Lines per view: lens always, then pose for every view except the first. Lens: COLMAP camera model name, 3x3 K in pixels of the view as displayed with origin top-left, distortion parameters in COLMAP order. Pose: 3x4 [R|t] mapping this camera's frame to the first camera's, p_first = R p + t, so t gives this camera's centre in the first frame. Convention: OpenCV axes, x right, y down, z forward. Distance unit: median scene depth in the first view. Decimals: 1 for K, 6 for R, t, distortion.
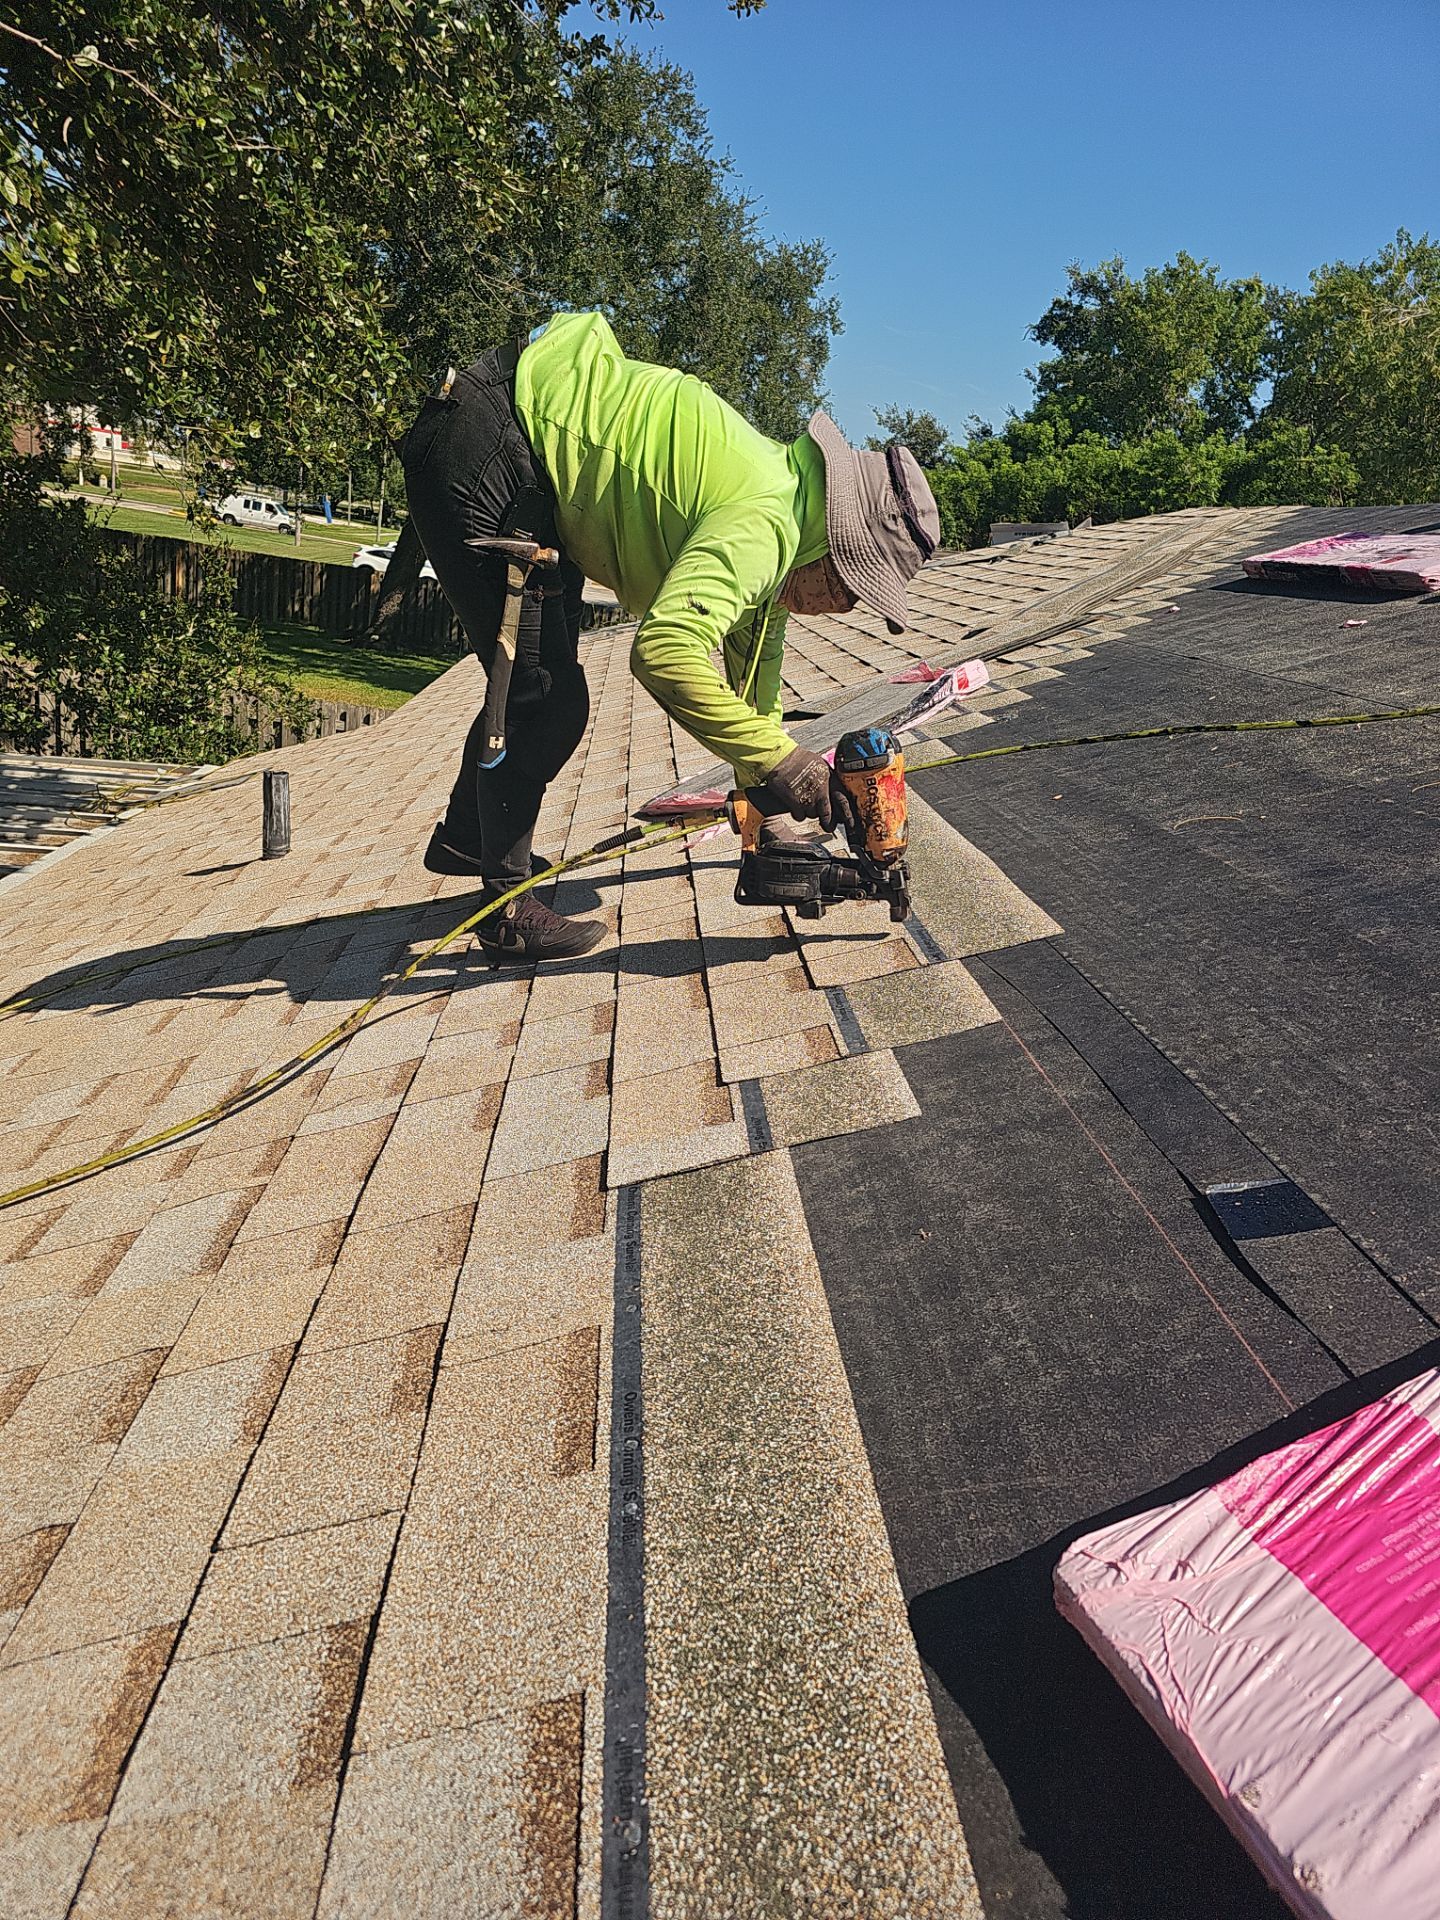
lens RADIAL K [[1192.8, 0, 720.0], [0, 1192.8, 960.0], [0, 0, 1]] dist [0.031951, -0.026889]
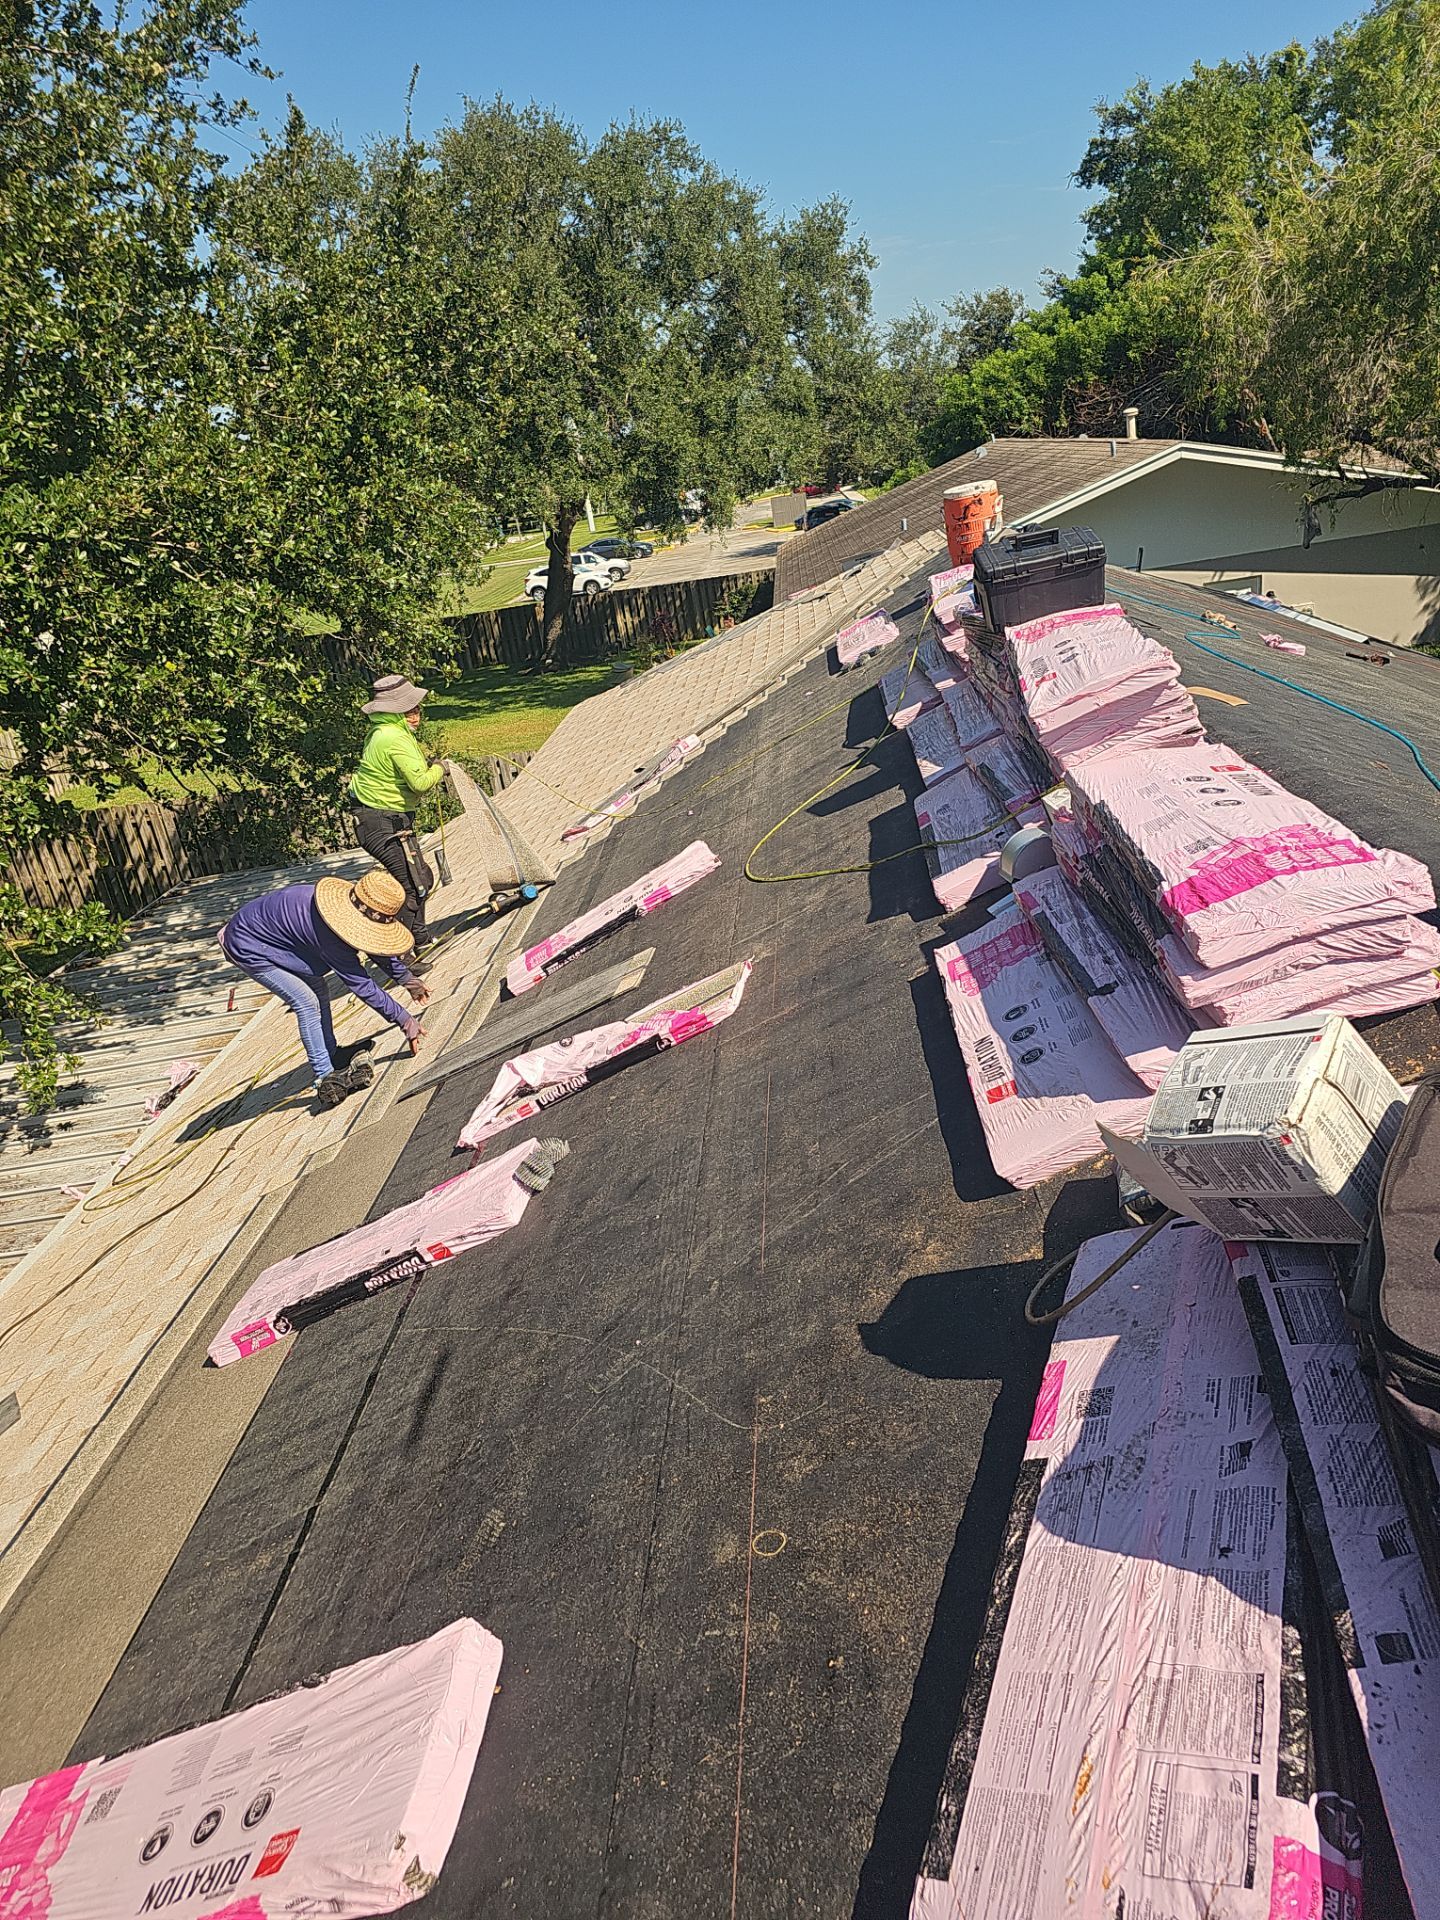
lens RADIAL K [[1192.8, 0, 720.0], [0, 1192.8, 960.0], [0, 0, 1]] dist [0.031951, -0.026889]
pose [[0.949326, -0.215588, -0.228698, 1.622937], [0.230928, 0.972053, 0.042255, 0.206665], [0.213196, -0.092927, 0.972580, -3.001615]]
